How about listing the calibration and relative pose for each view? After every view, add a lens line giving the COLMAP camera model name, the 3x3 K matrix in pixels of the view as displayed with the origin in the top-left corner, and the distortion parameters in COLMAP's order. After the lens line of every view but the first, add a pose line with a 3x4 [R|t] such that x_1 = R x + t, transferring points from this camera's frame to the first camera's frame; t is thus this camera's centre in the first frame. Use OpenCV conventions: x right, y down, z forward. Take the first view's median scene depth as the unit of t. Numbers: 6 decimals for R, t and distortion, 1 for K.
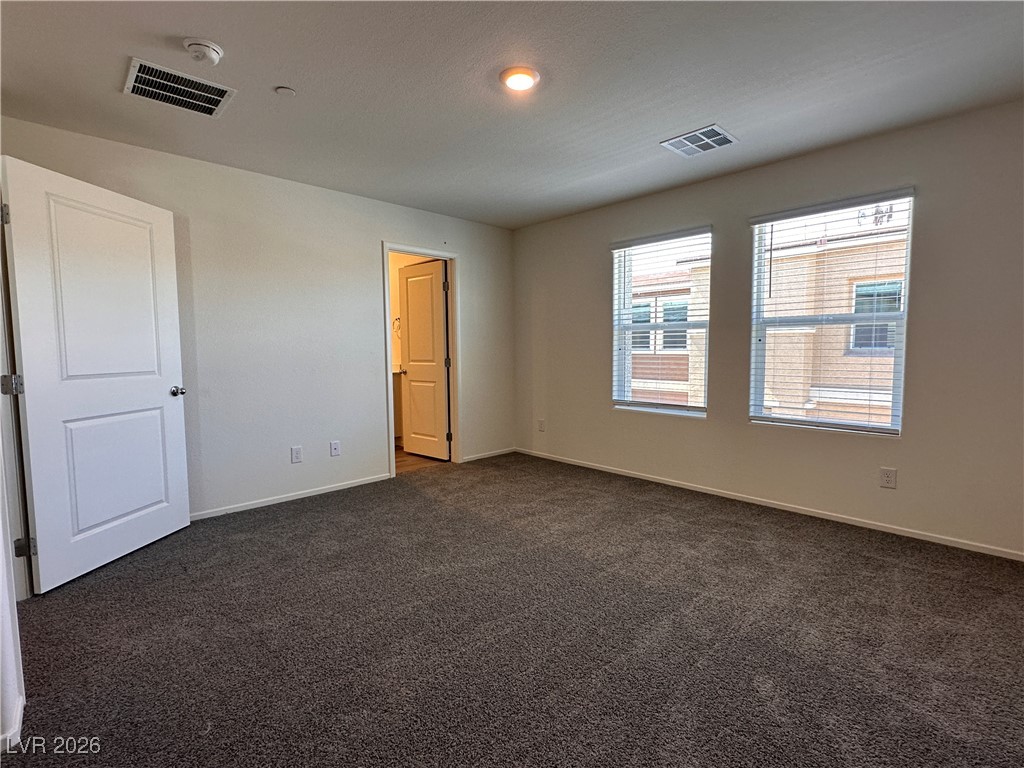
lens RADIAL K [[485.0, 0, 512.0], [0, 485.0, 384.0], [0, 0, 1]] dist [0.003639, -0.003805]
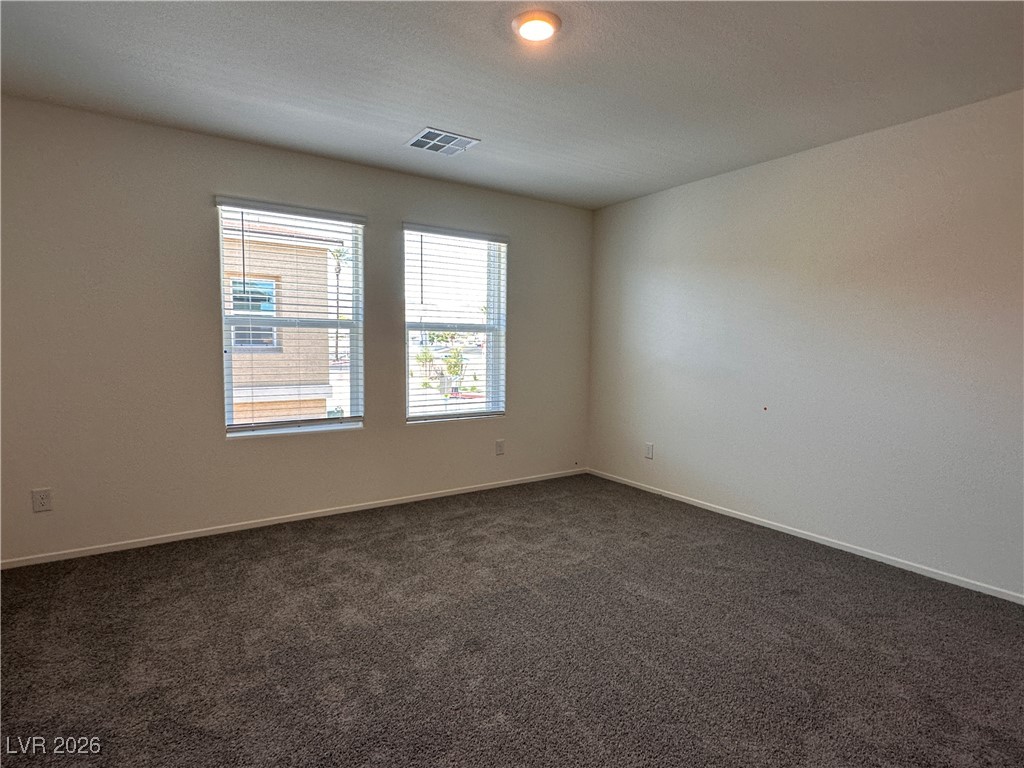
lens RADIAL K [[545.3, 0, 512.0], [0, 545.3, 384.0], [0, 0, 1]] dist [-0.001417, -0.000033]
pose [[0.166603, -0.065023, 0.983878, -0.564415], [0.063040, 0.996484, 0.055182, -0.051639], [-0.984007, 0.052831, 0.170116, 0.557099]]
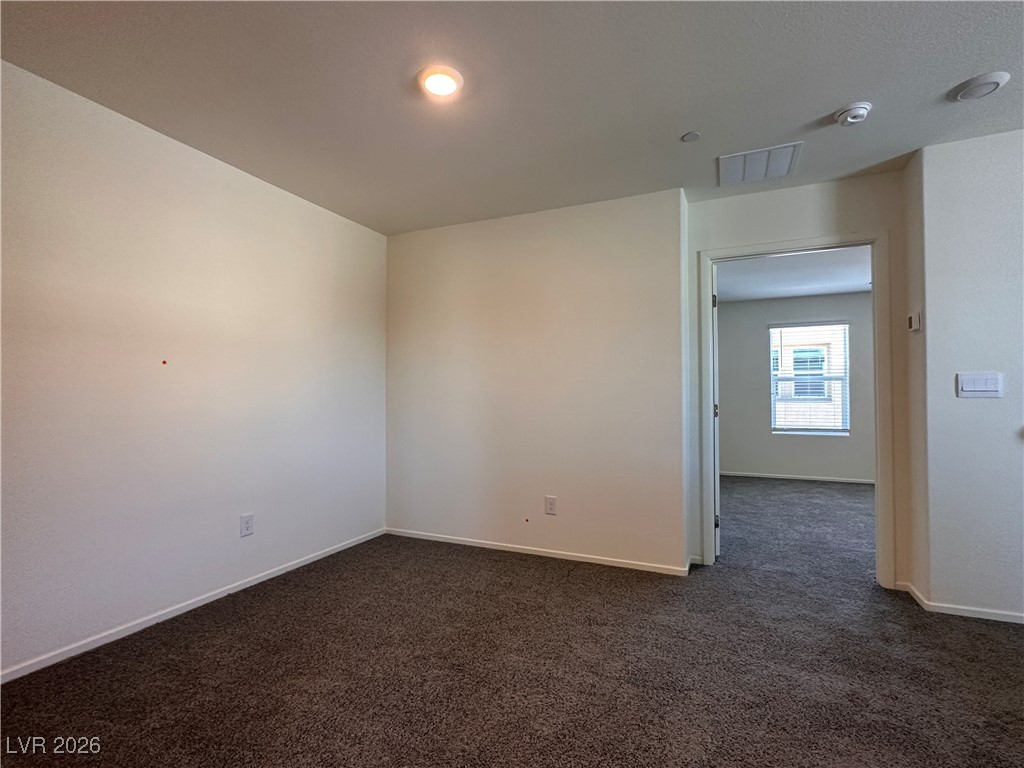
lens RADIAL K [[485.0, 0, 512.0], [0, 485.0, 384.0], [0, 0, 1]] dist [0.003639, -0.003805]
pose [[0.925988, 0.016967, 0.377171, -1.289476], [0.021293, 0.995053, -0.097039, 0.031868], [-0.376952, 0.097888, 0.921046, -0.093011]]
